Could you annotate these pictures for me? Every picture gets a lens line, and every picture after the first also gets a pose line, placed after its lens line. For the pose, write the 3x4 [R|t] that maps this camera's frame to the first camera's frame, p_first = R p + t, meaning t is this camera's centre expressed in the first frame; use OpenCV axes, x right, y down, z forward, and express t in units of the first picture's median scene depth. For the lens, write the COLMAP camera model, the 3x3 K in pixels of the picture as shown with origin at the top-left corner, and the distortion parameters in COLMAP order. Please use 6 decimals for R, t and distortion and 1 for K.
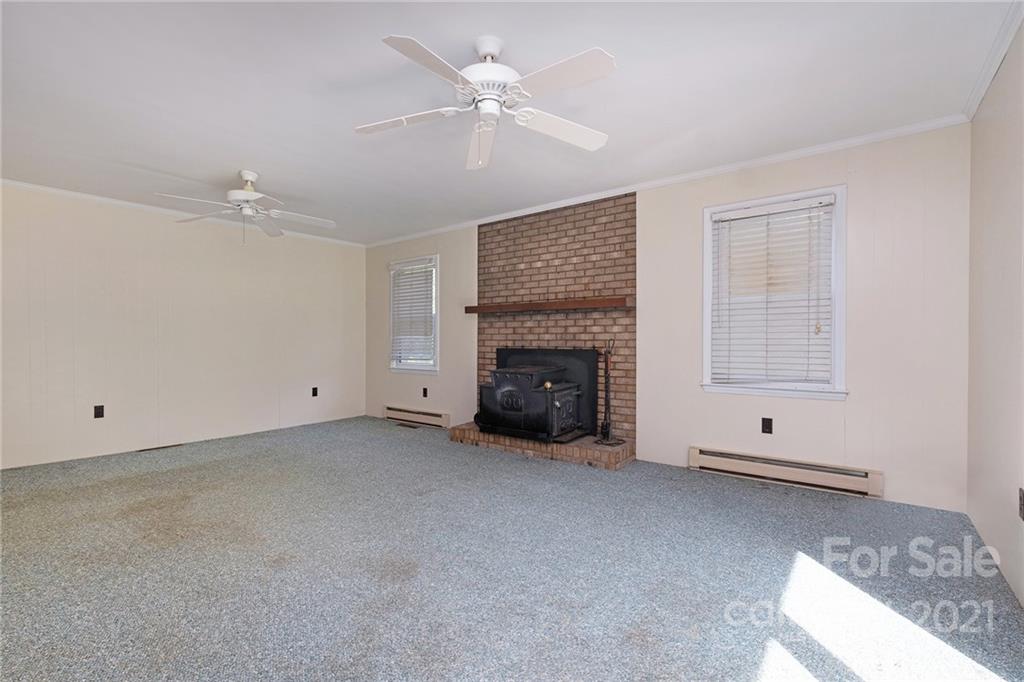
lens RADIAL K [[437.0, 0, 516.8], [0, 437.0, 340.0], [0, 0, 1]] dist [0.002205, 0.000197]
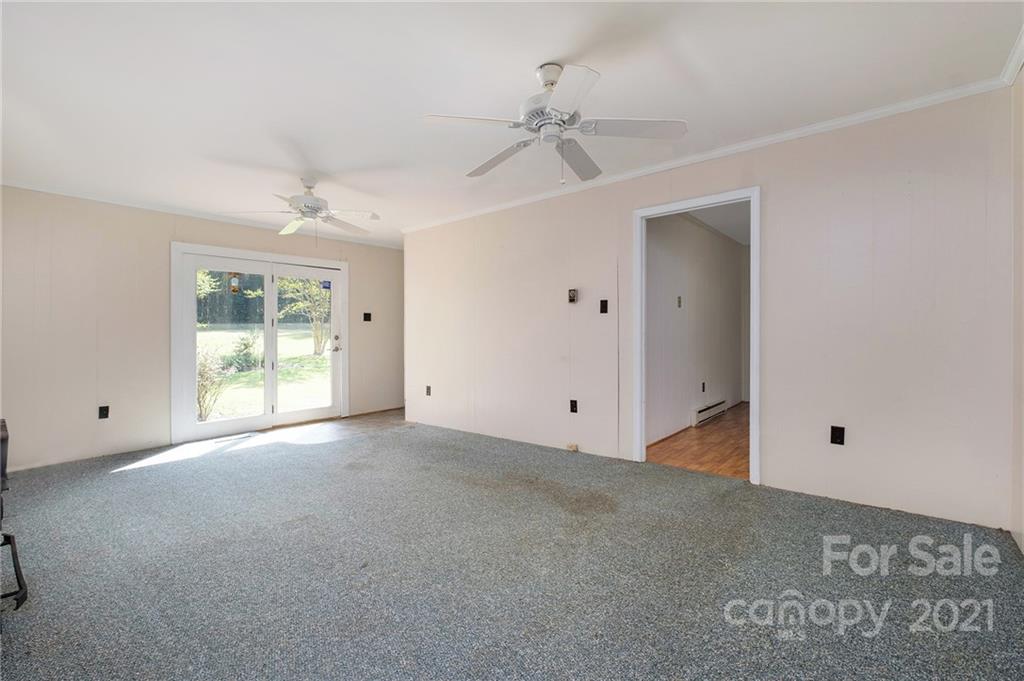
lens RADIAL K [[437.0, 0, 516.8], [0, 437.0, 339.5], [0, 0, 1]] dist [0.002205, 0.000197]
pose [[-0.998976, 0.010164, 0.044093, -0.768012], [0.010531, 0.999912, 0.008101, 0.011435], [-0.044006, 0.008557, -0.998995, 2.113183]]
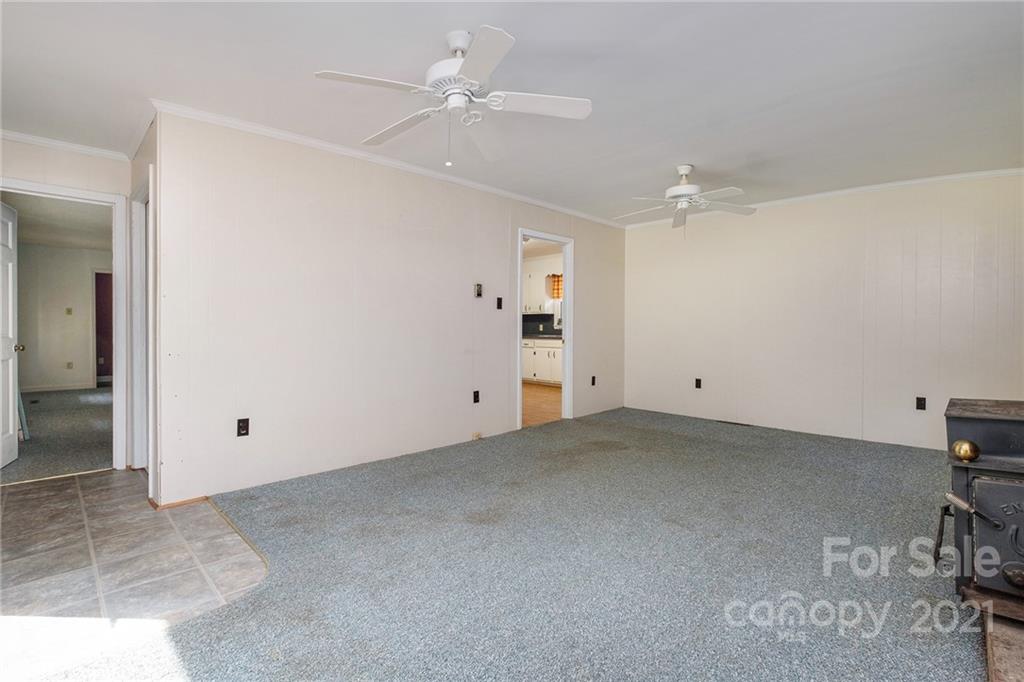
lens RADIAL K [[483.5, 0, 515.0], [0, 483.5, 336.9], [0, 0, 1]] dist [-0.004148, -0.000340]
pose [[-0.132474, 0.016827, -0.991044, 0.785138], [-0.004482, 0.999835, 0.017576, 0.010644], [0.991176, 0.006771, -0.132377, 0.976500]]
